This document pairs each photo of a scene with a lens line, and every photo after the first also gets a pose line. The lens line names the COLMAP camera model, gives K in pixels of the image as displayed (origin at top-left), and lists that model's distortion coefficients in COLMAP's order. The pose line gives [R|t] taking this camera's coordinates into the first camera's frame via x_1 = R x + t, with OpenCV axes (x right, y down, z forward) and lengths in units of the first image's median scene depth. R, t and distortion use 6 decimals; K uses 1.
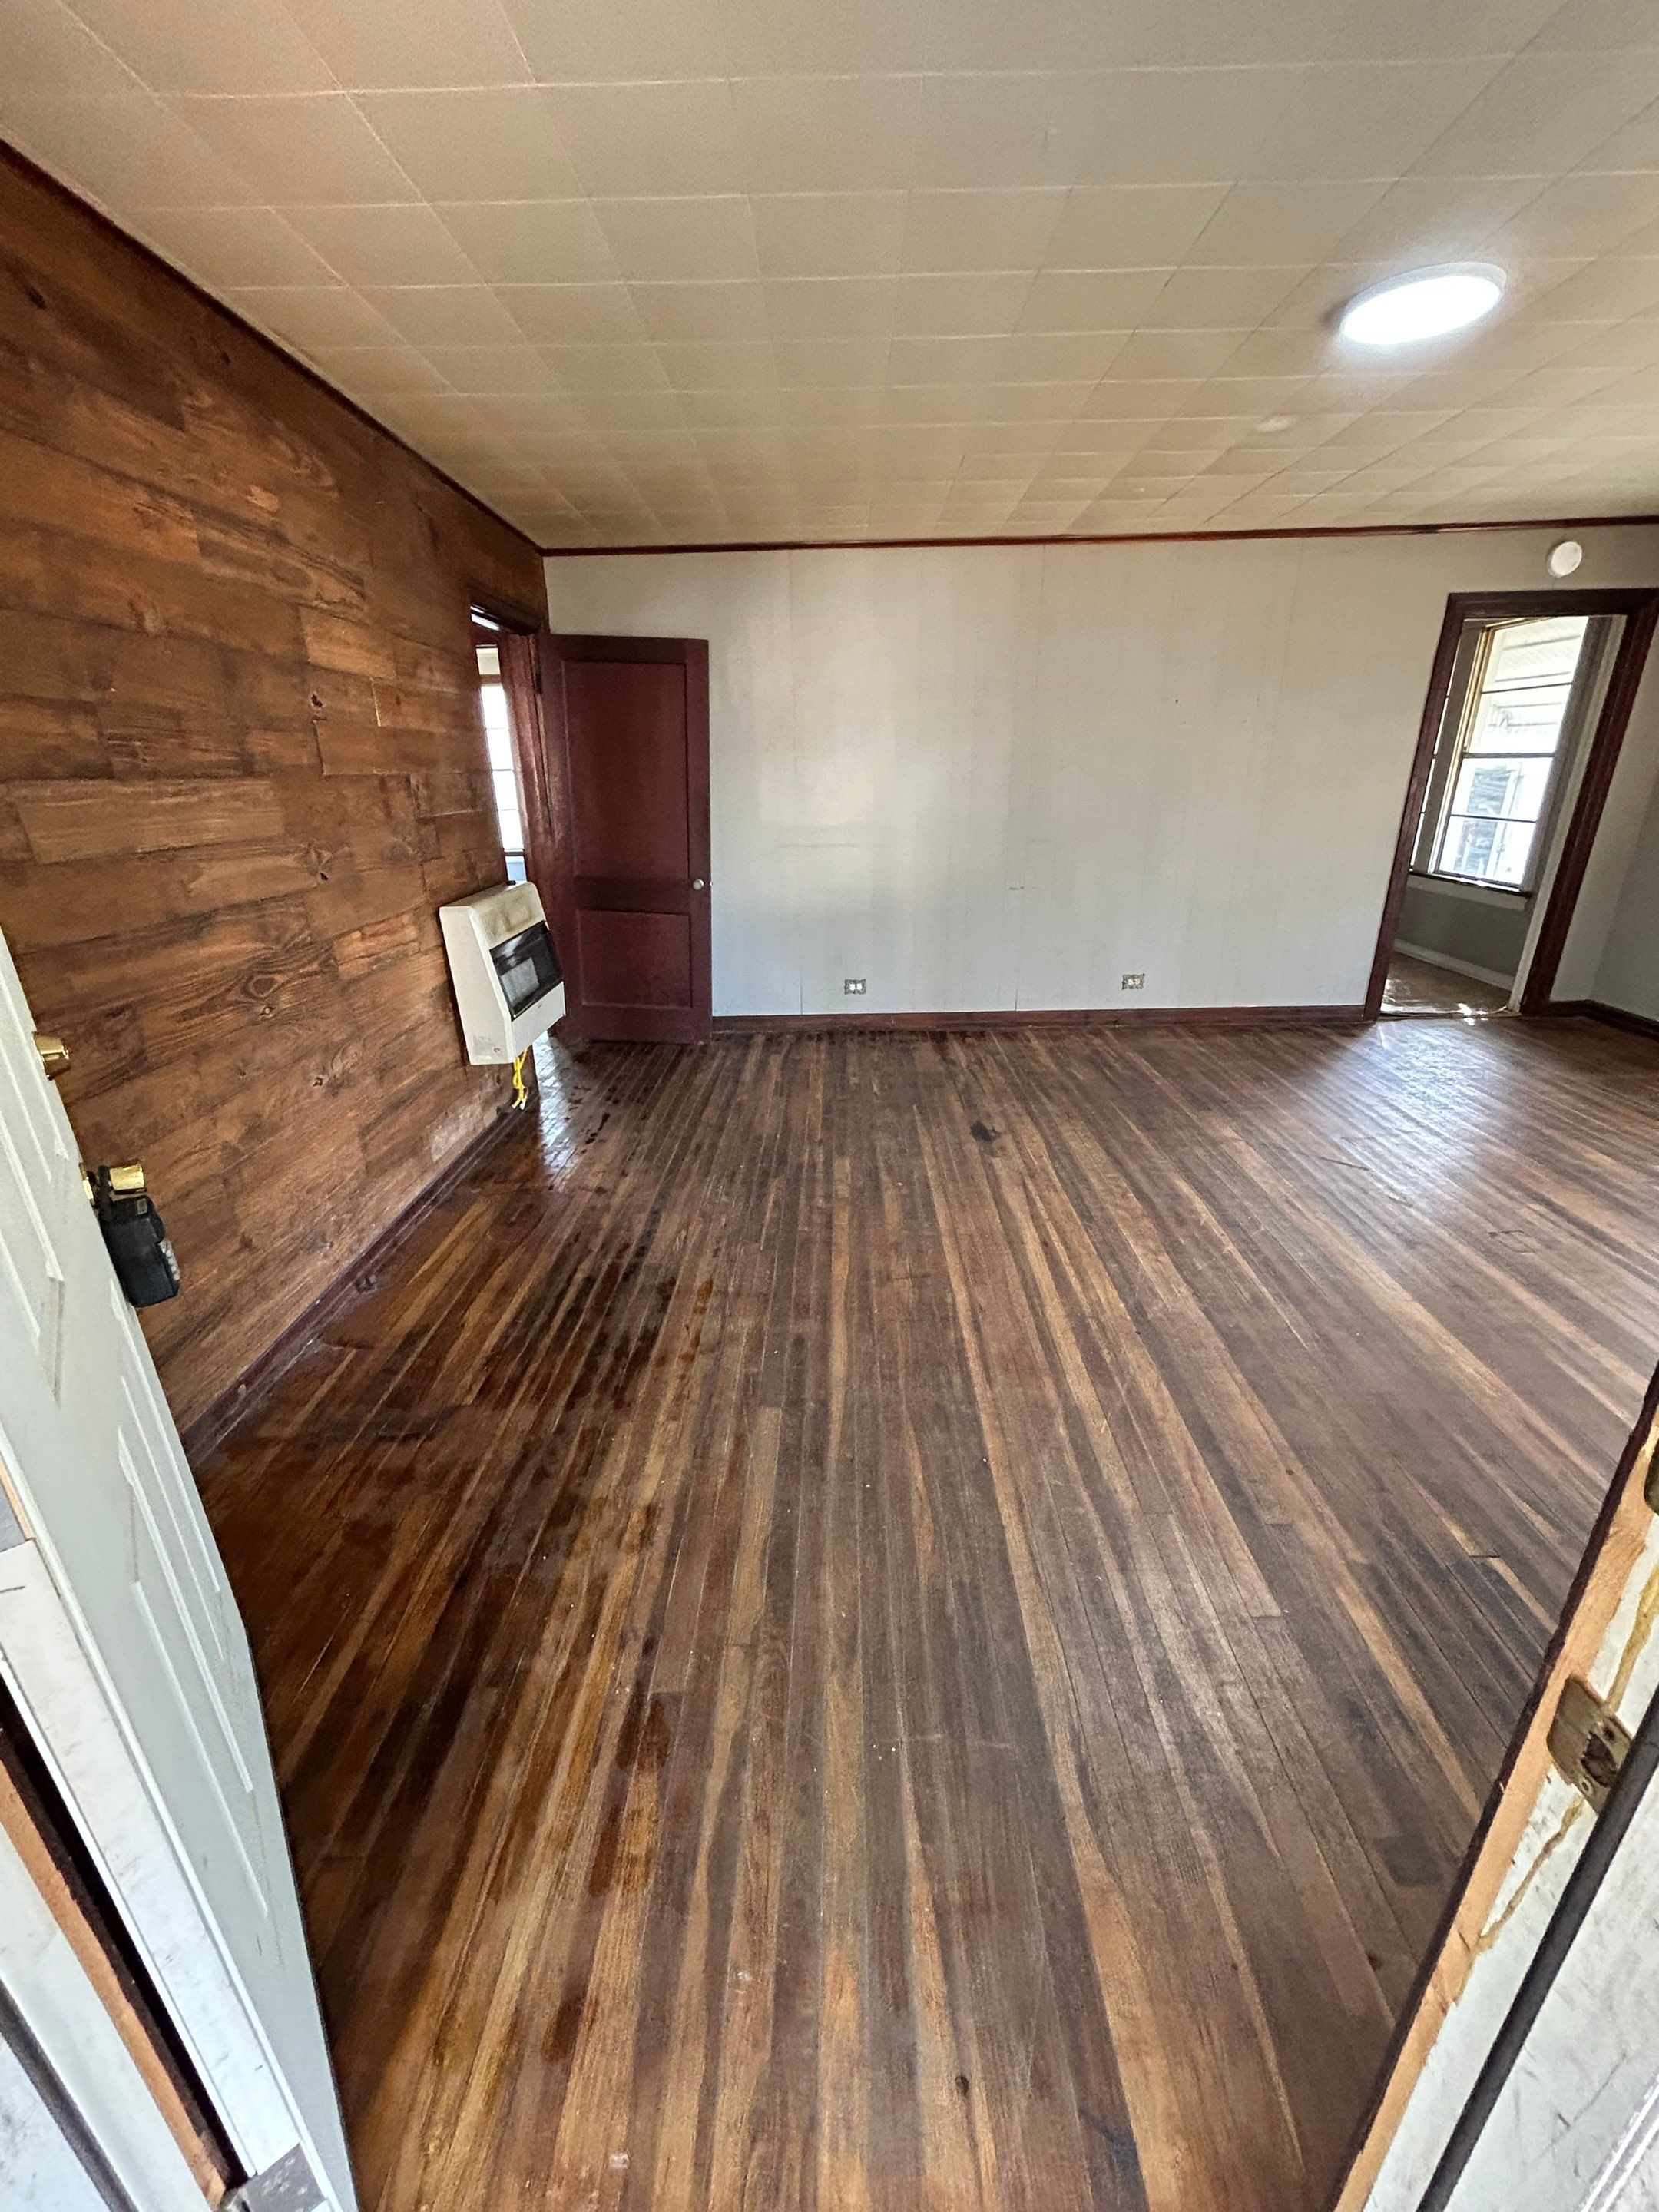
lens RADIAL K [[891.5, 0, 833.1], [0, 891.5, 1107.5], [0, 0, 1]] dist [-0.000195, -0.000192]
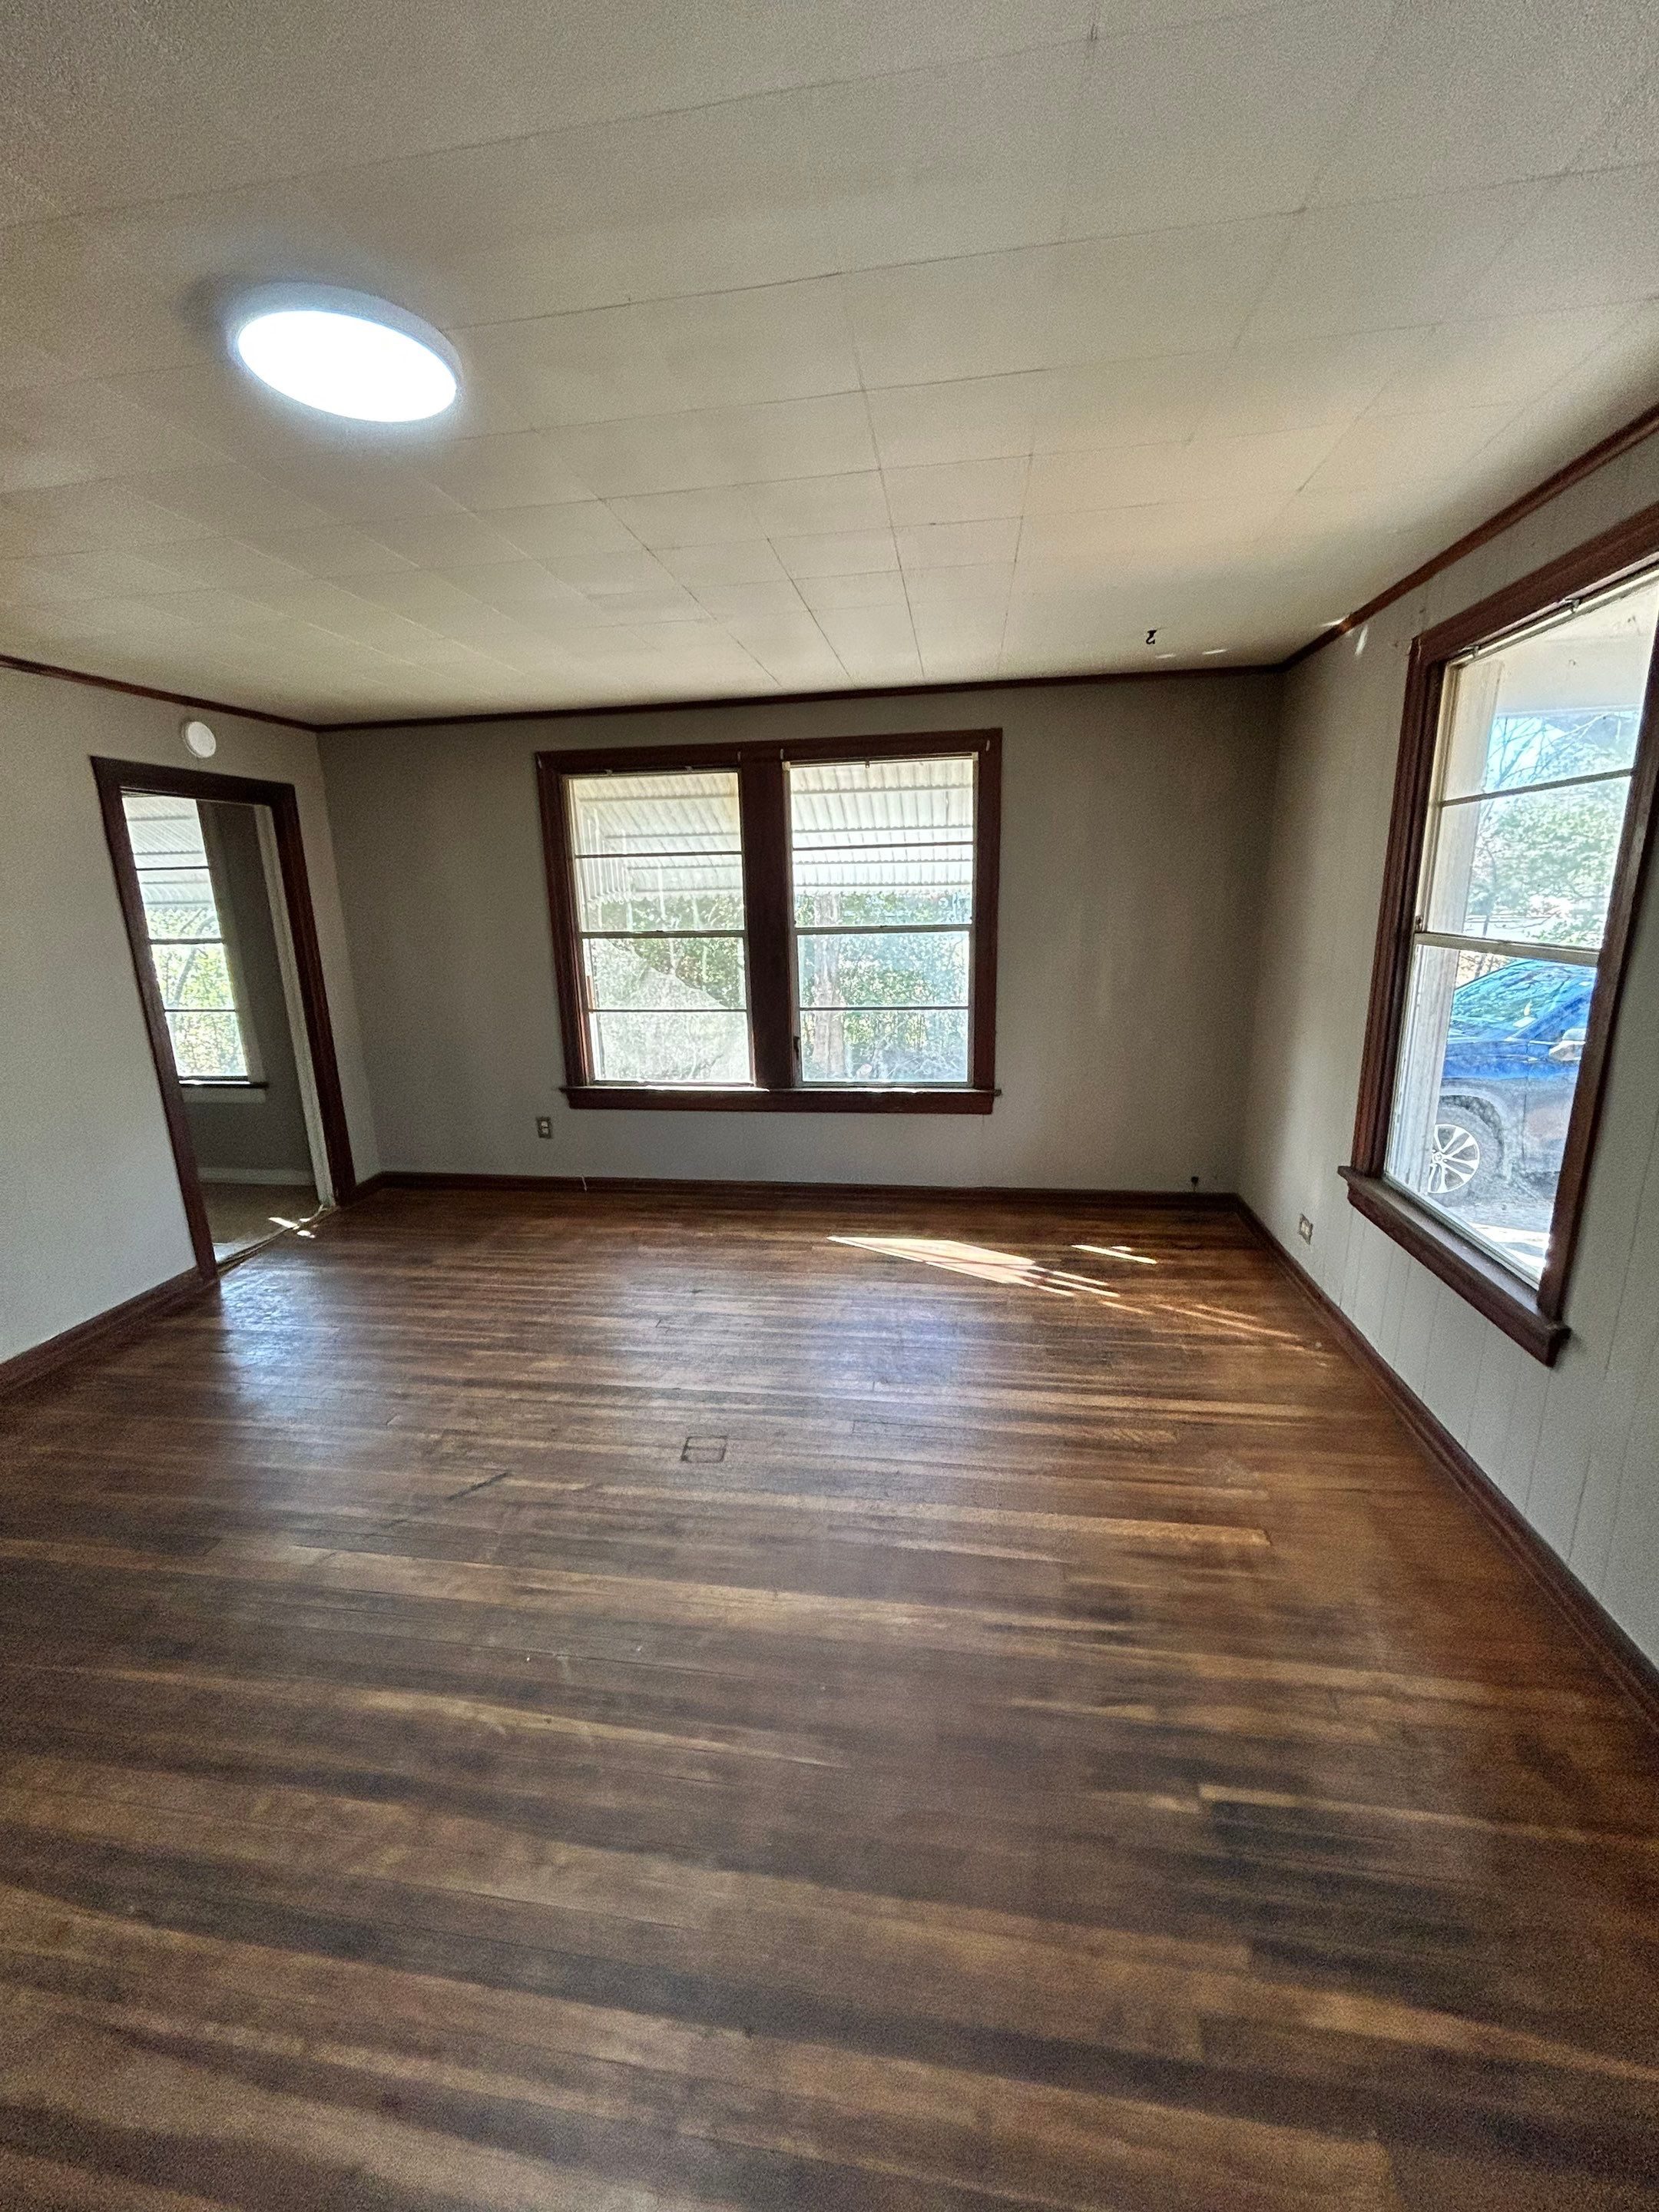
lens RADIAL K [[891.5, 0, 829.0], [0, 891.5, 1098.6], [0, 0, 1]] dist [-0.000195, -0.000192]
pose [[0.140261, -0.220088, 0.965344, -0.037808], [0.378198, 0.912961, 0.153194, -0.244390], [-0.915037, 0.343604, 0.211290, 0.474247]]
